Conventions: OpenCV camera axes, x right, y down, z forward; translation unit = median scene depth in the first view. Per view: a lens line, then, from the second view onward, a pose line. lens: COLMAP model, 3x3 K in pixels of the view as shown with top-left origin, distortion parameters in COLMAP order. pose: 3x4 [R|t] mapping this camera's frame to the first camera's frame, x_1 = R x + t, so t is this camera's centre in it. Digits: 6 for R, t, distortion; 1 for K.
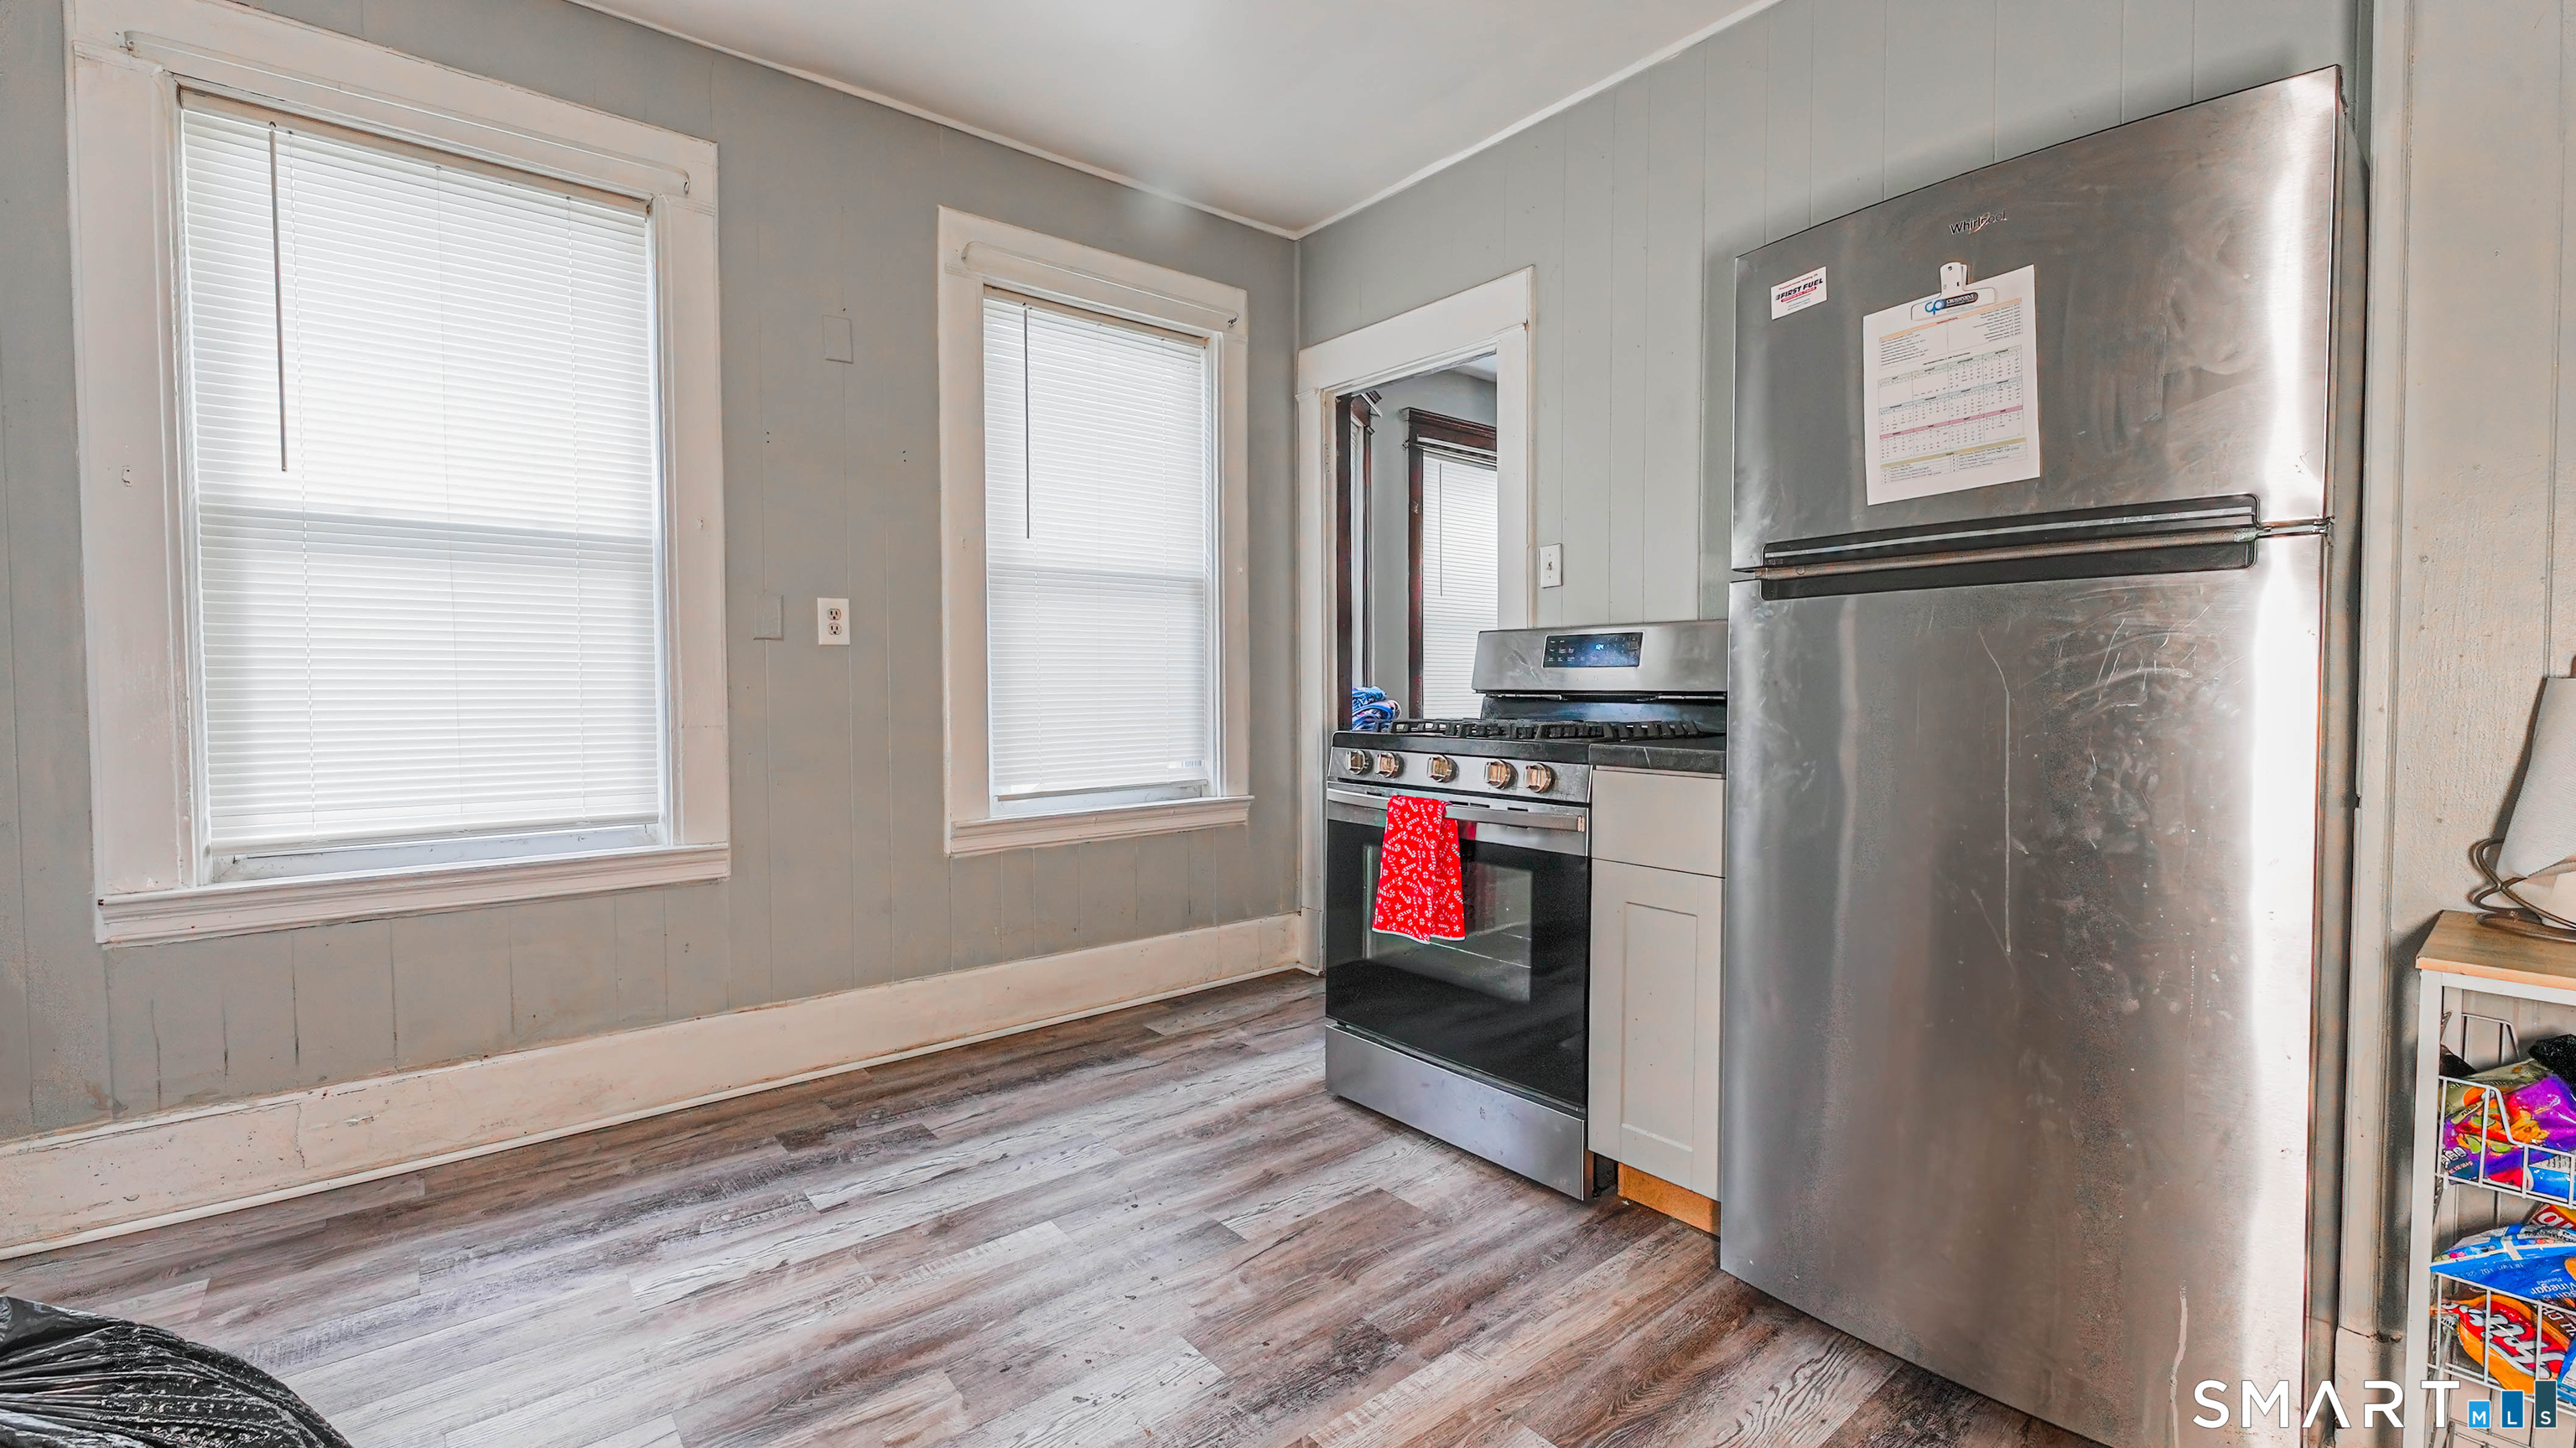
lens RADIAL K [[1036.7, 0, 1269.0], [0, 1036.7, 720.2], [0, 0, 1]] dist [-0.000547, 0.000020]
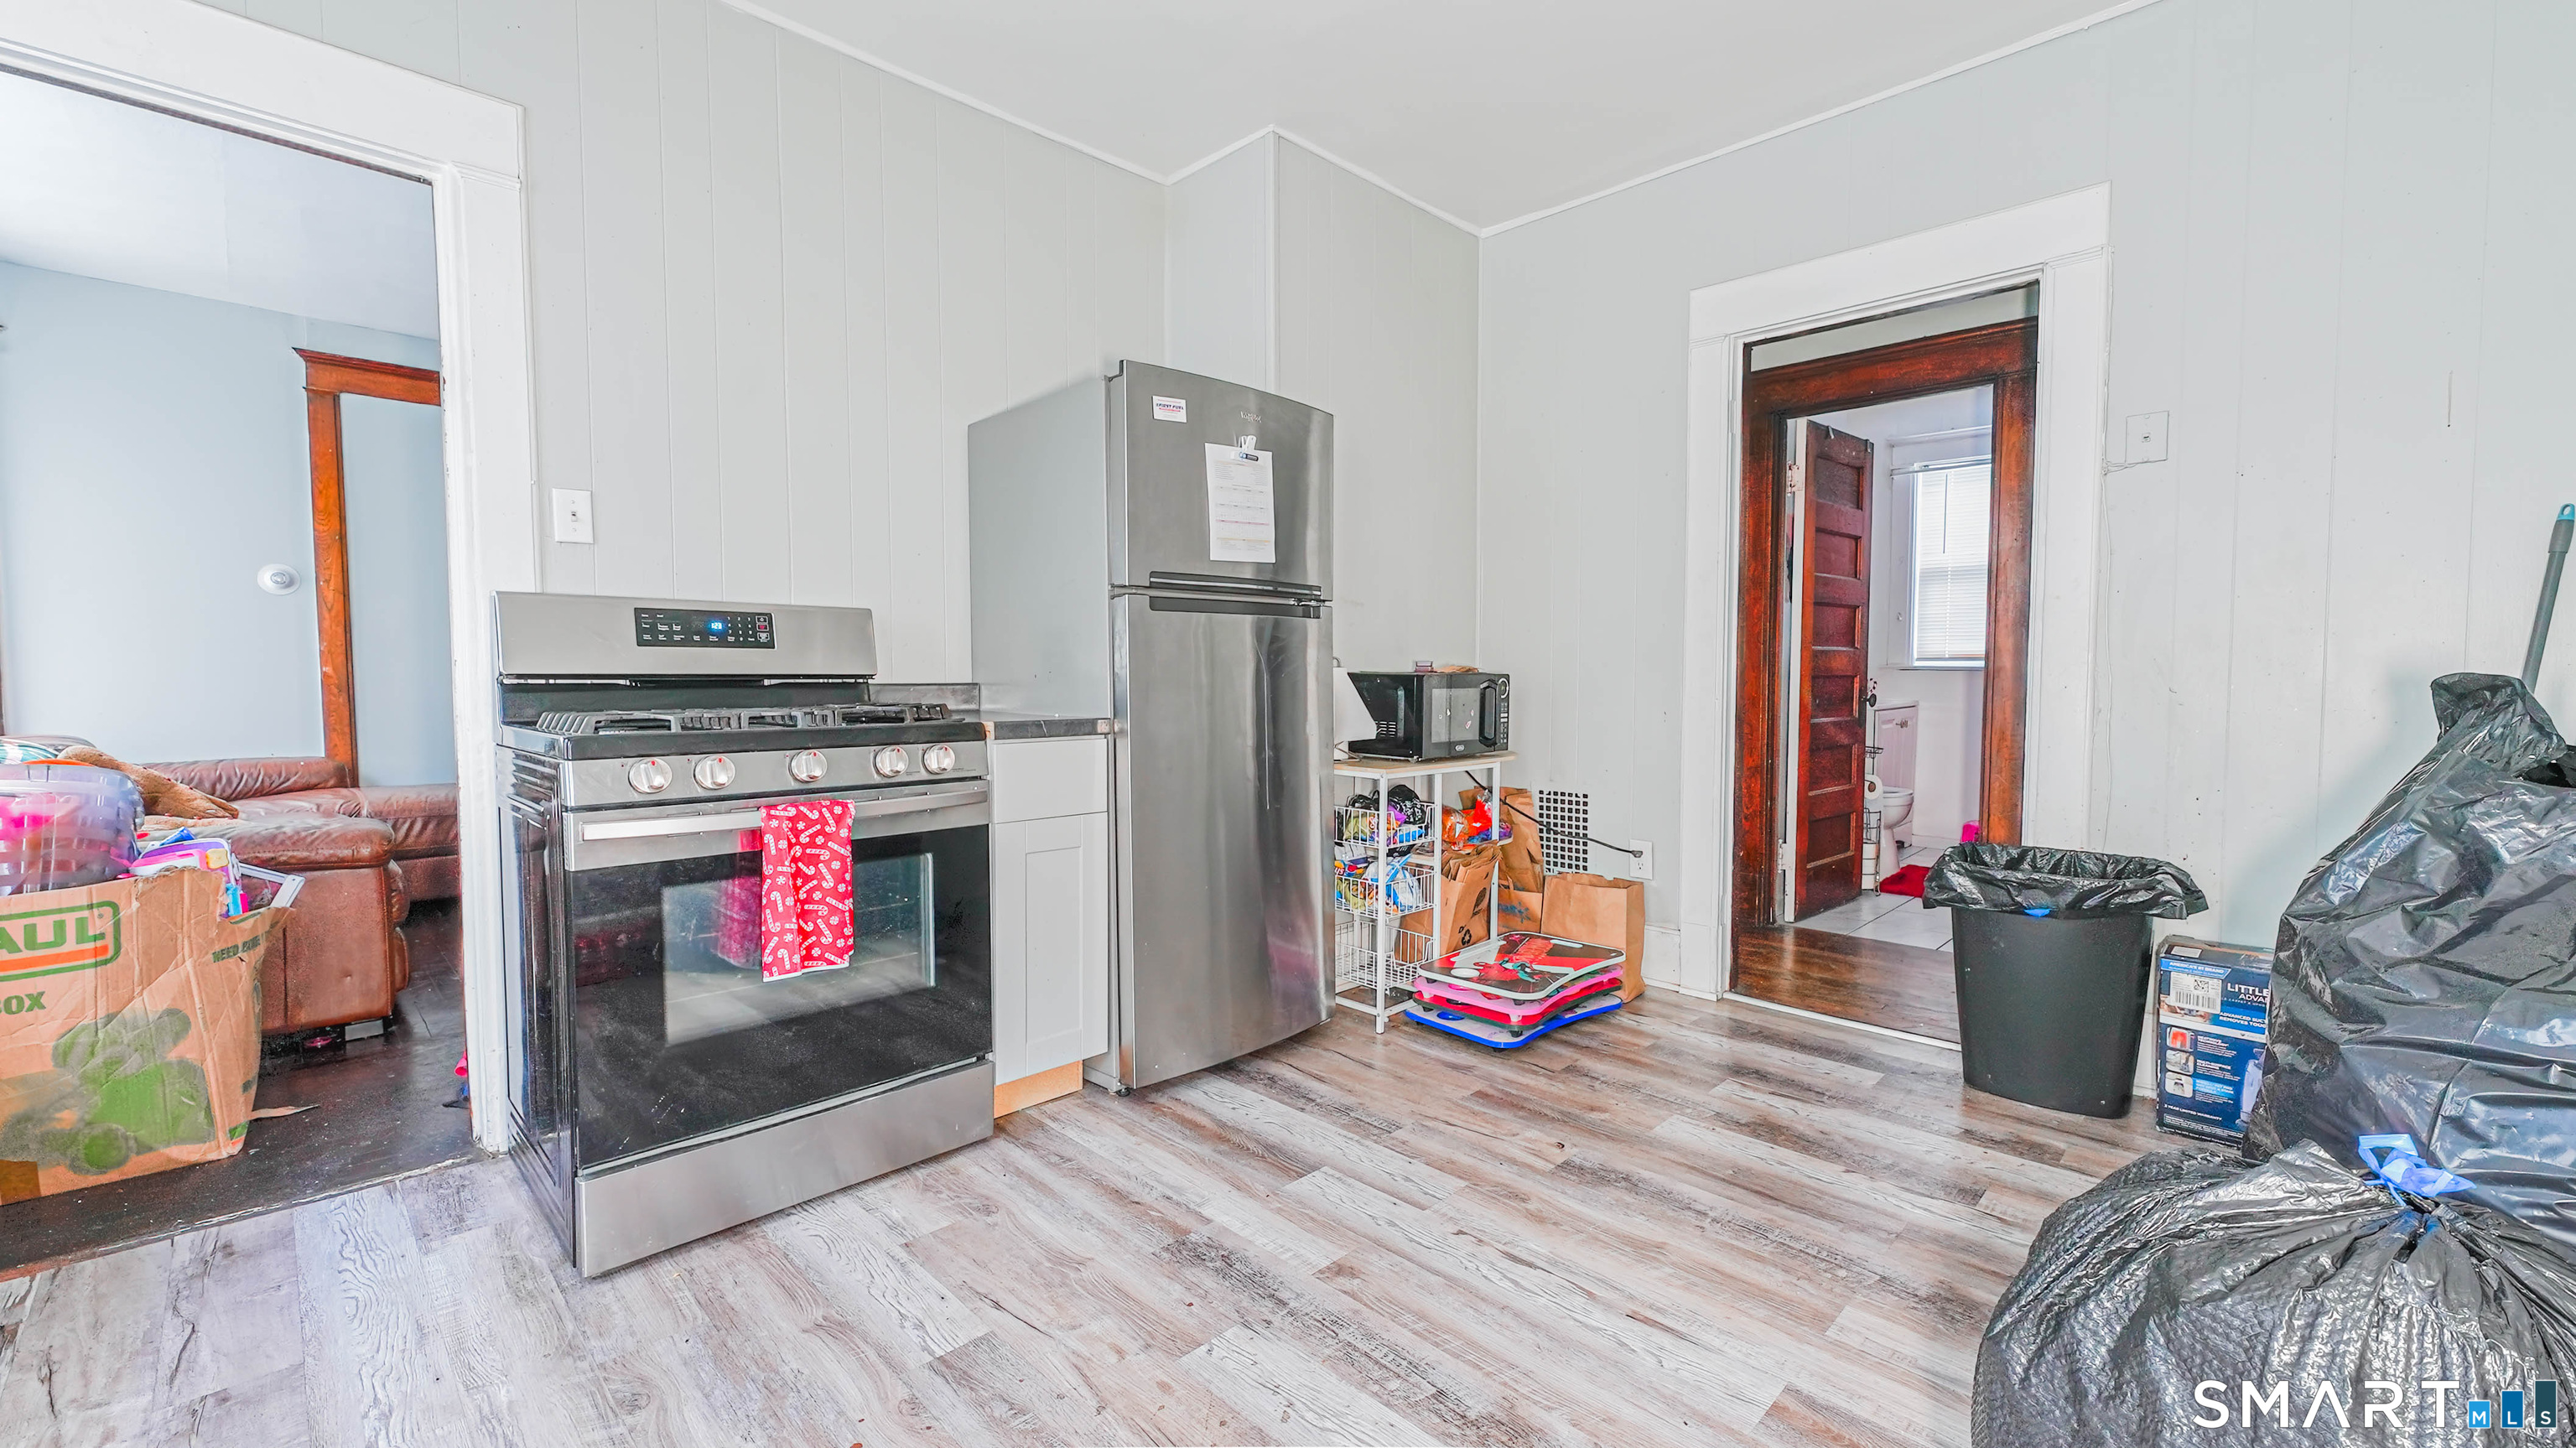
lens RADIAL K [[1036.7, 0, 1271.5], [0, 1036.7, 719.6], [0, 0, 1]] dist [-0.000547, 0.000020]
pose [[-0.083804, -0.046418, 0.995401, -0.872948], [0.031873, 0.998279, 0.049235, -0.025869], [-0.995972, 0.035852, -0.082181, 0.846943]]
